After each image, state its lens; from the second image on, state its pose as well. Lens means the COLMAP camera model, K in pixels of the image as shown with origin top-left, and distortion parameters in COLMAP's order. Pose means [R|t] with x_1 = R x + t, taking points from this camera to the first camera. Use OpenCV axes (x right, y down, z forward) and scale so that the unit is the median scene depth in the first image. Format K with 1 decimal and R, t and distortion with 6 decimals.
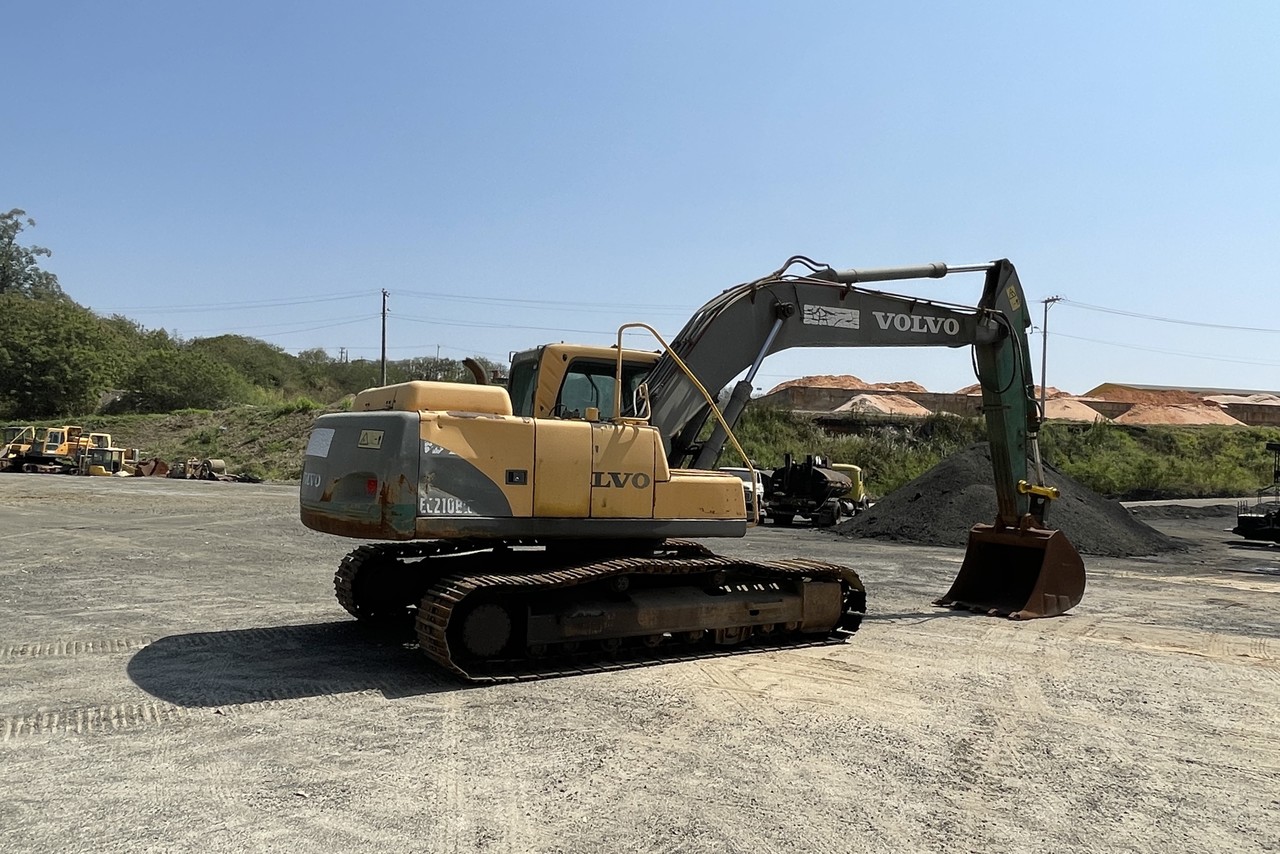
lens RADIAL K [[1424.9, 0, 639.2], [0, 1424.9, 427.7], [0, 0, 1]] dist [-0.007245, 0.000000]
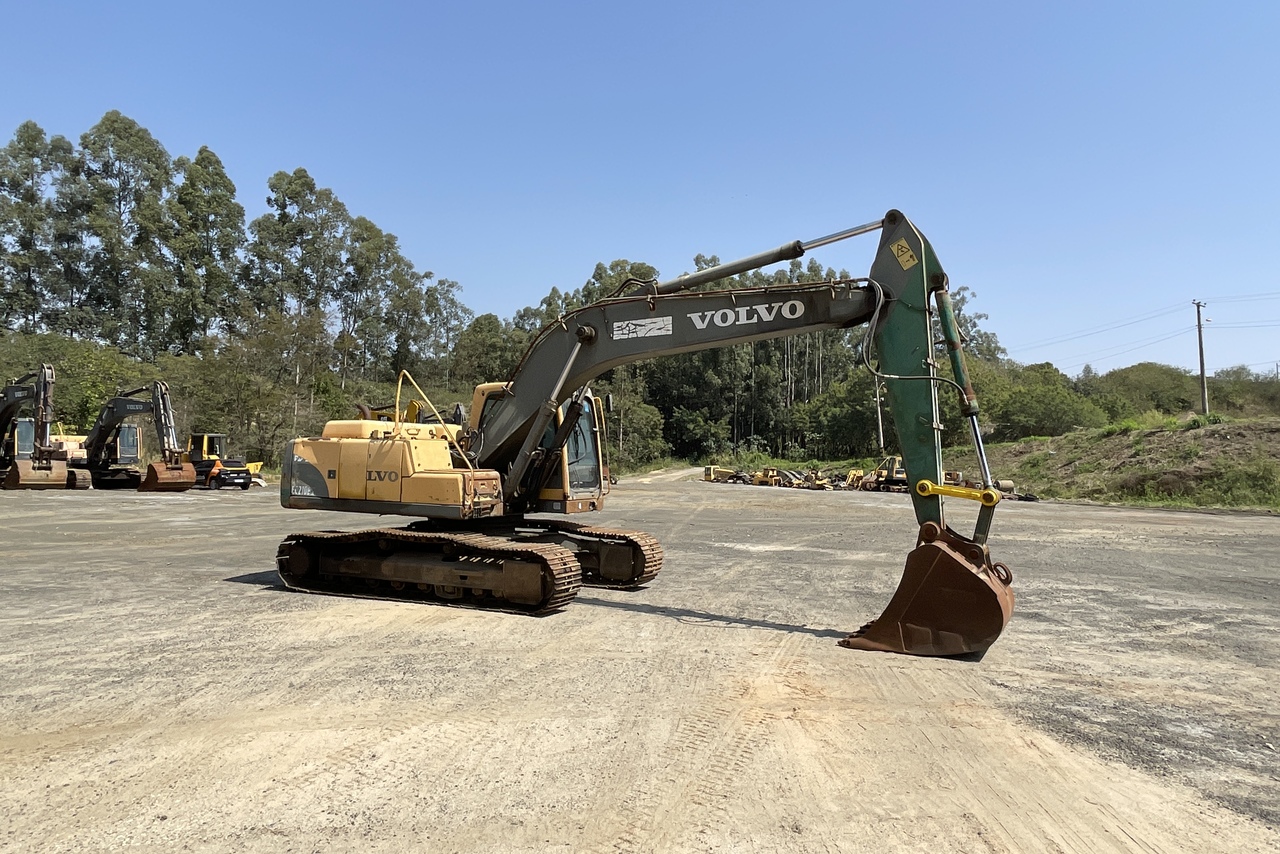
lens RADIAL K [[1424.9, 0, 638.6], [0, 1424.9, 427.7], [0, 0, 1]] dist [-0.007245, 0.000000]
pose [[0.100705, -0.055073, -0.993391, 1.078453], [0.014206, 0.998445, -0.053913, 0.050233], [0.994815, -0.008683, 0.101330, 0.791051]]
